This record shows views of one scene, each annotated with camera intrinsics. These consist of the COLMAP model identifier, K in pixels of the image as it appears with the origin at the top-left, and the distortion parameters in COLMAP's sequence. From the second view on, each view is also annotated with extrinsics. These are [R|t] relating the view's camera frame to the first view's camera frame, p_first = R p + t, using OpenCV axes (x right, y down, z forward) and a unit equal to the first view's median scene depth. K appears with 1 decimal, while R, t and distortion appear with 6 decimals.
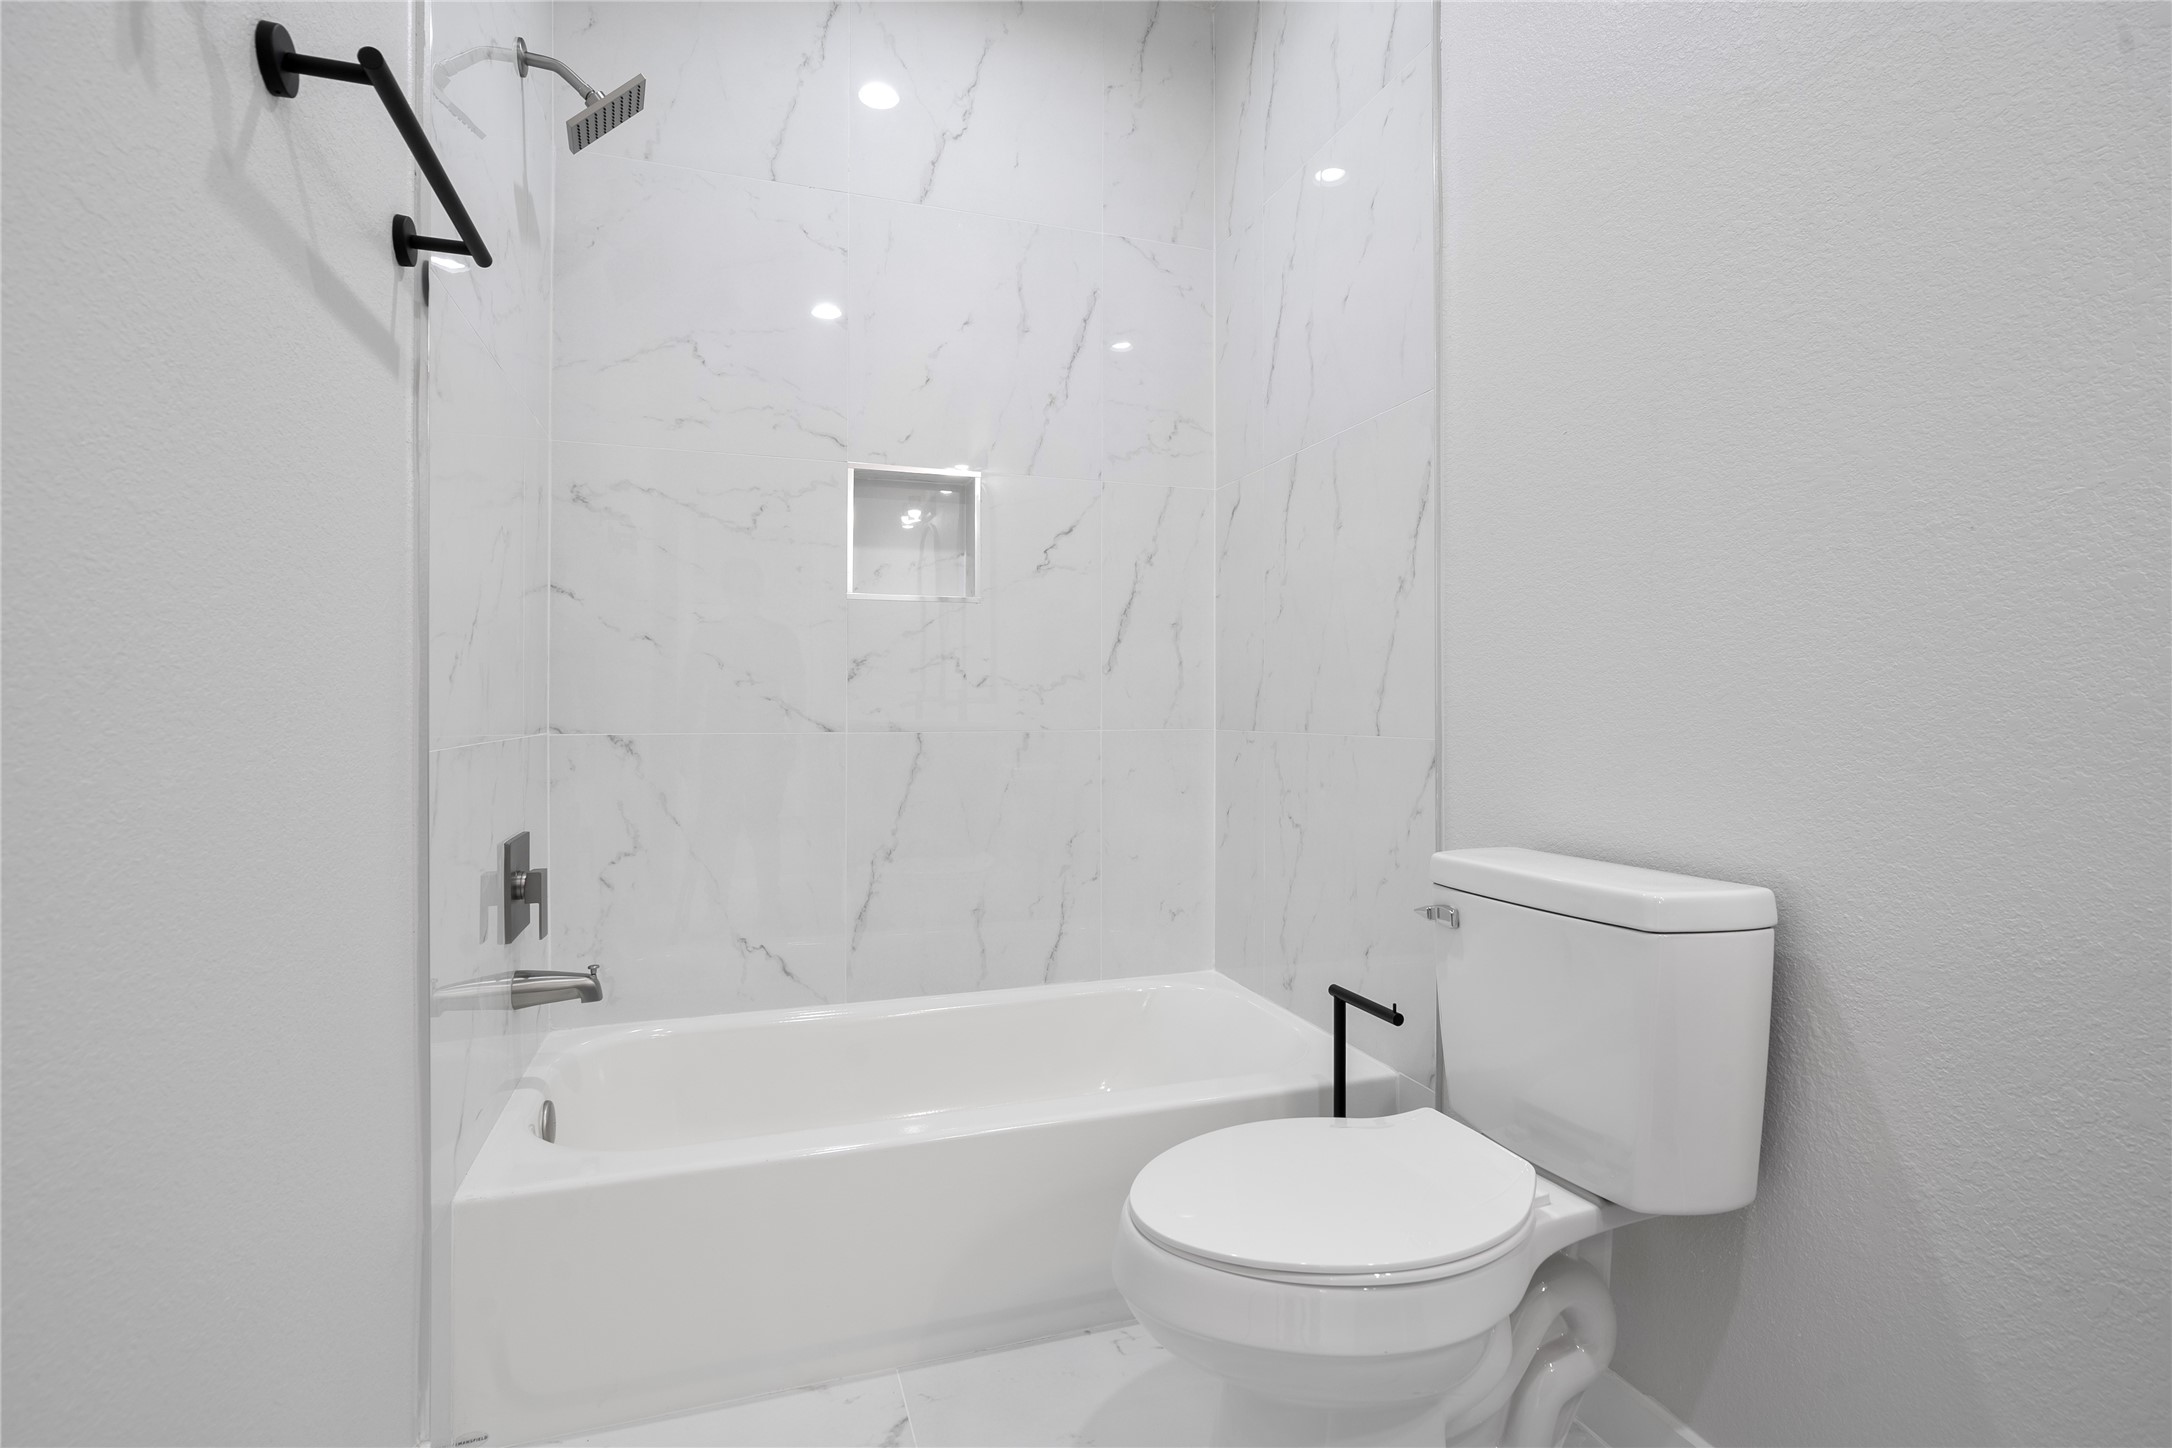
lens RADIAL K [[1011.6, 0, 1073.2], [0, 1011.6, 714.0], [0, 0, 1]] dist [0.002277, 0.000050]
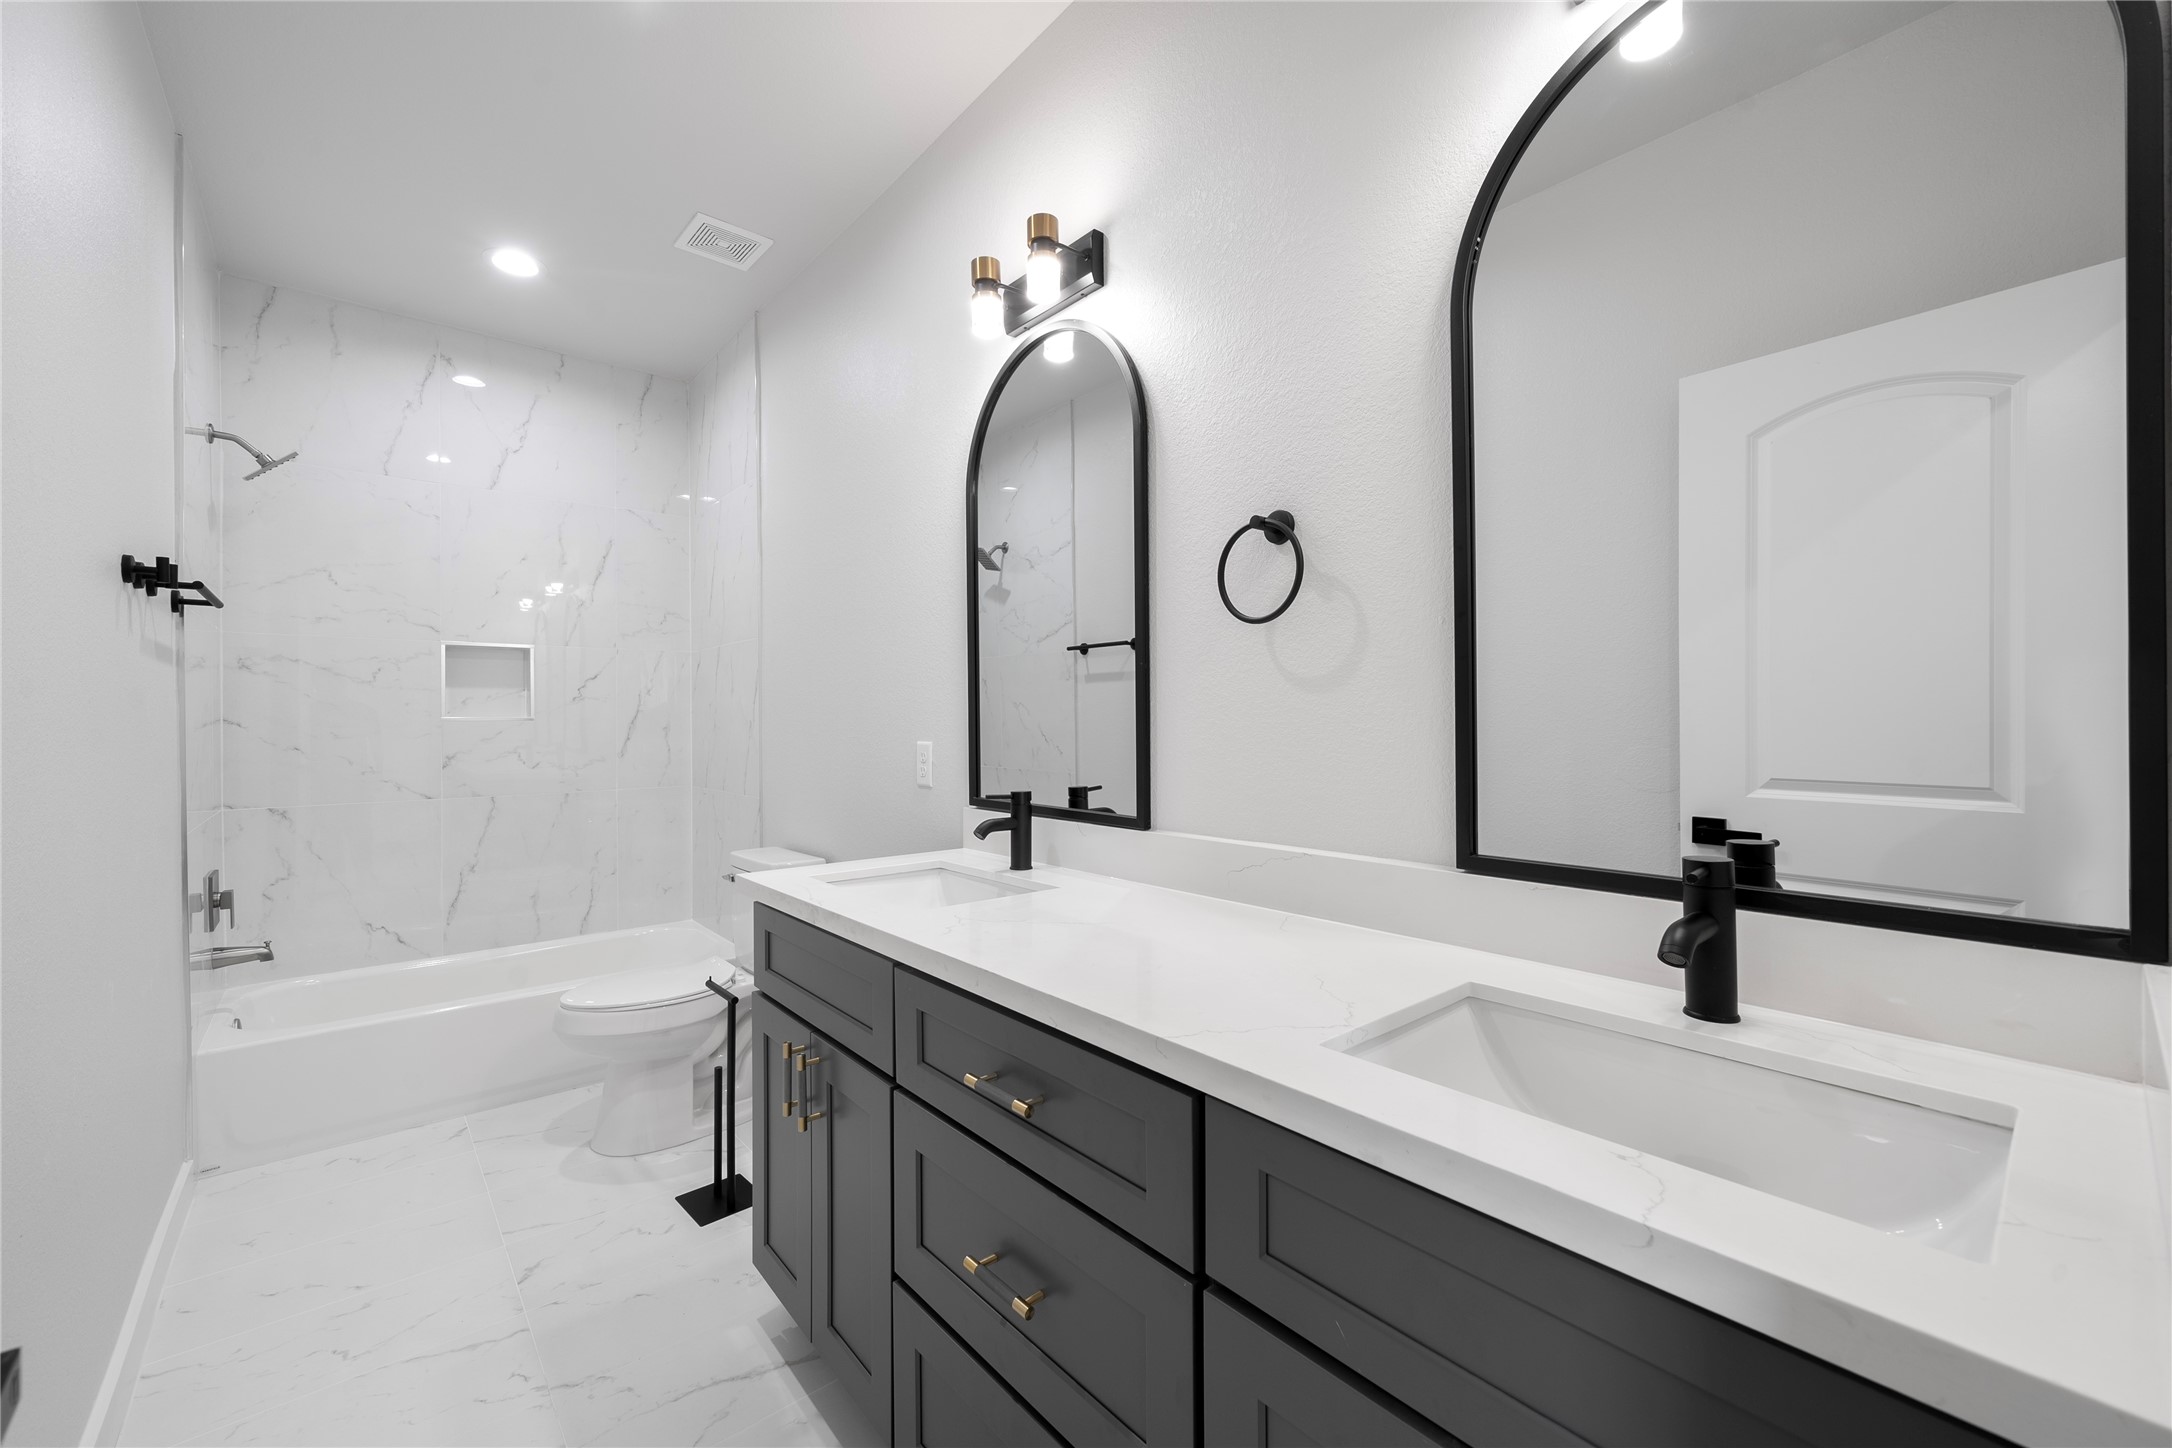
lens RADIAL K [[864.3, 0, 1085.3], [0, 864.3, 727.3], [0, 0, 1]] dist [-0.001210, -0.000475]
pose [[0.927173, -0.008671, 0.374533, 0.248394], [0.007170, 0.999960, 0.005400, -0.106458], [-0.374565, -0.002321, 0.927198, -0.792292]]
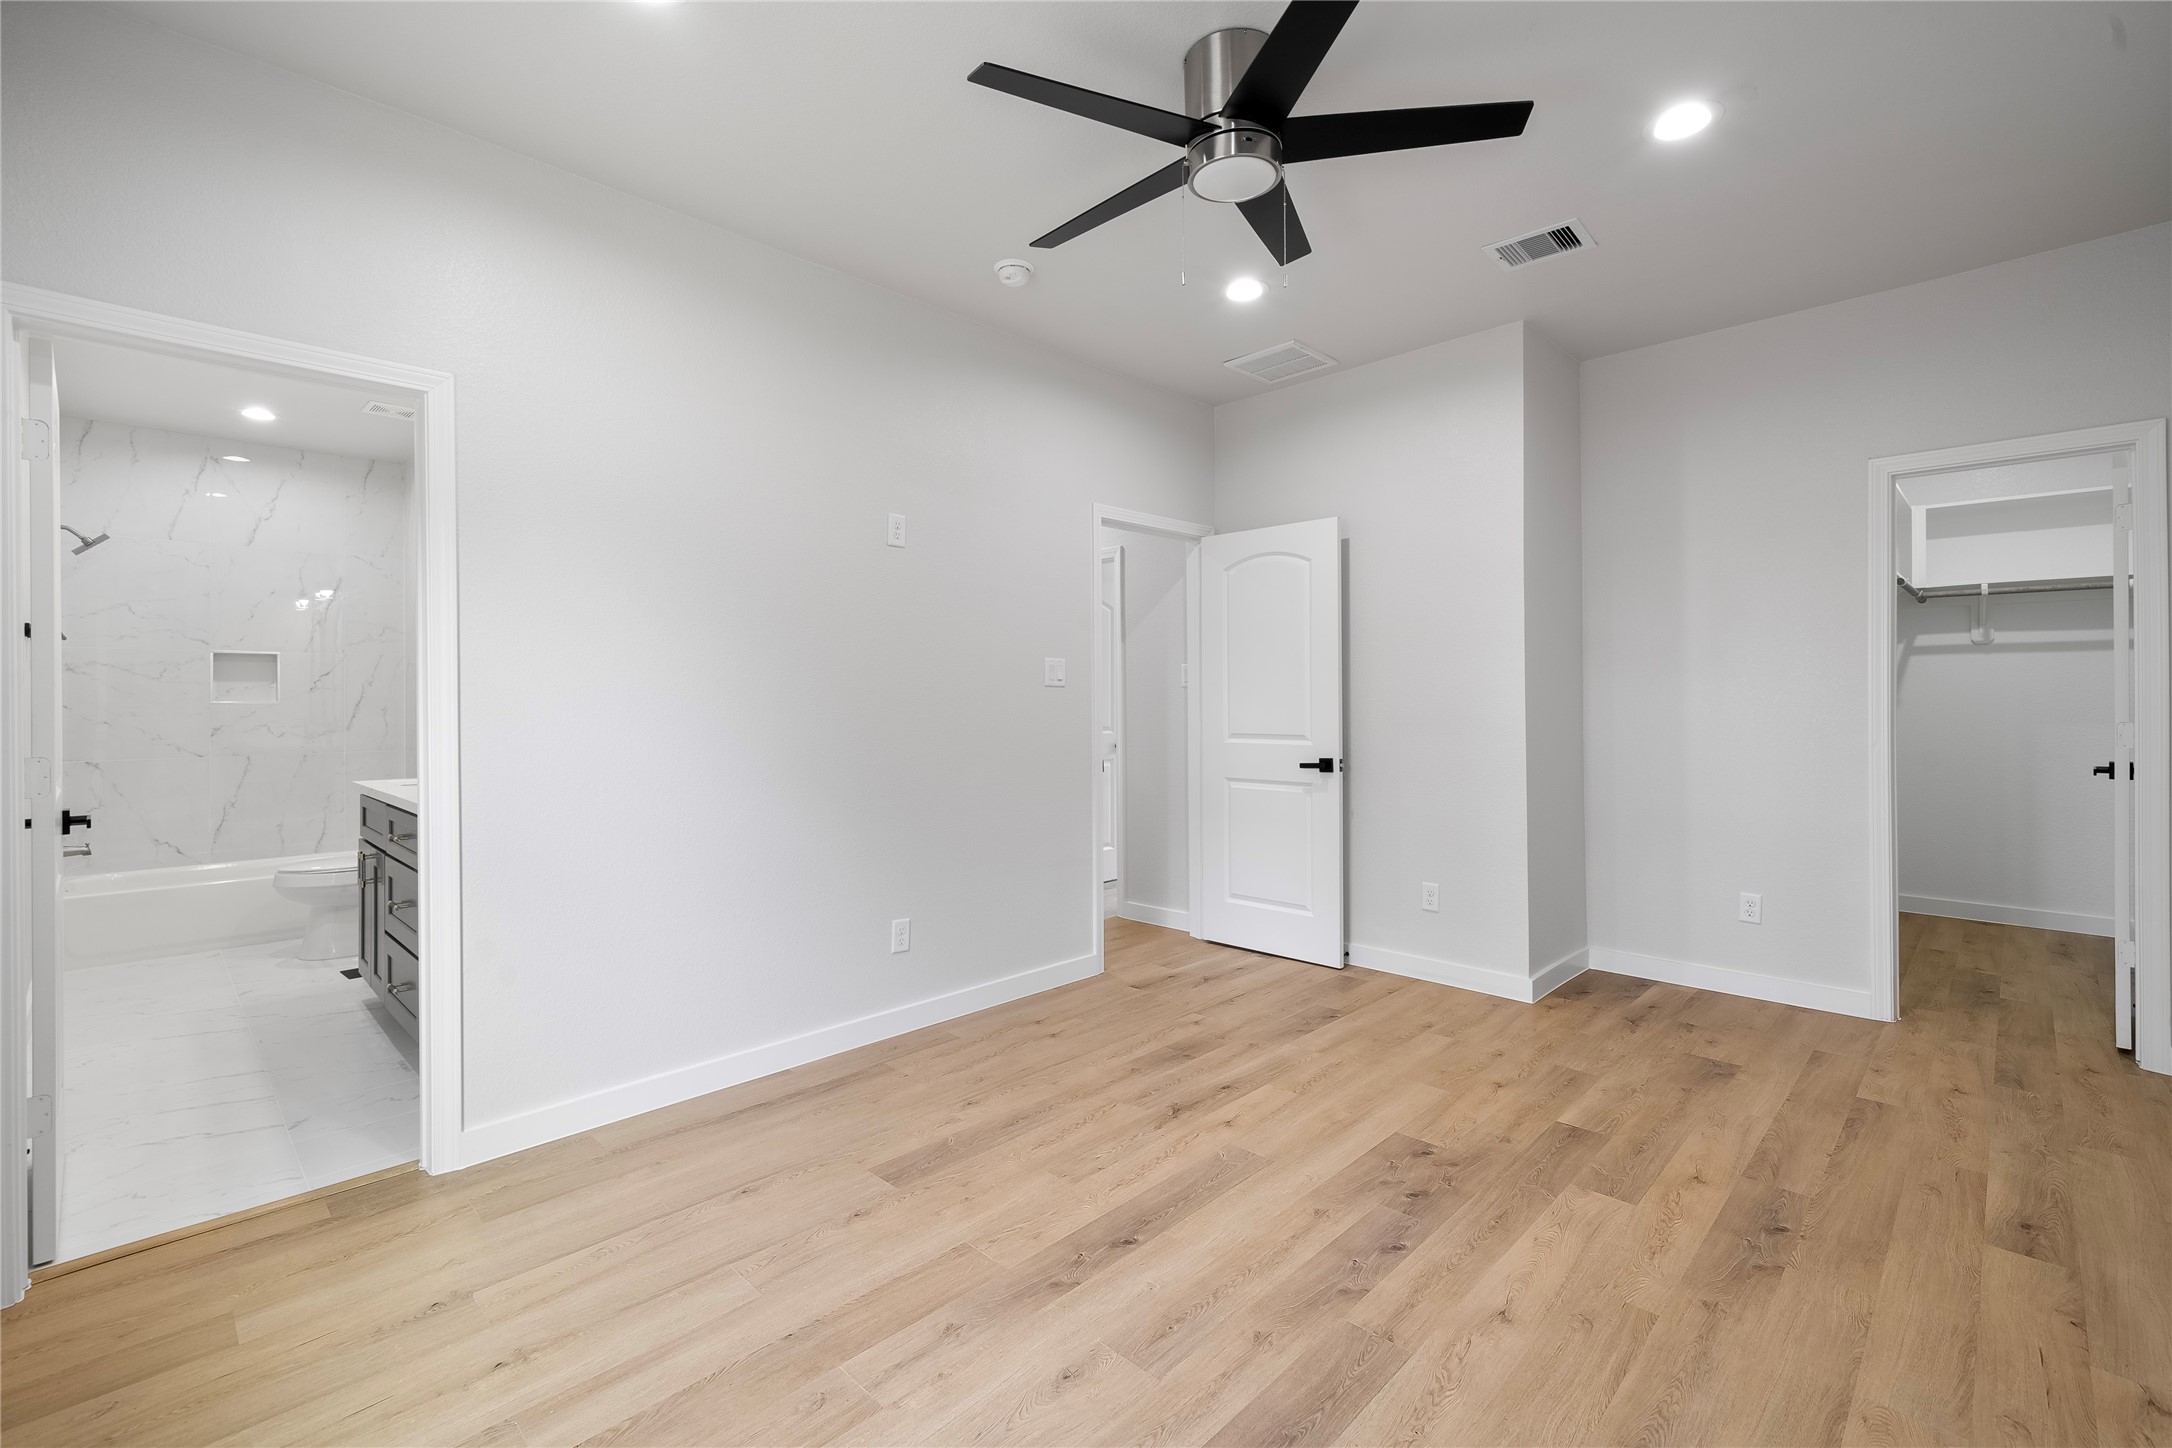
lens RADIAL K [[941.1, 0, 1085.2], [0, 941.1, 704.2], [0, 0, 1]] dist [-0.001376, -0.000470]
pose [[0.891641, -0.006948, 0.452689, 0.690349], [0.007447, 0.999972, 0.000679, -0.103000], [-0.452681, 0.002766, 0.891668, -2.167687]]
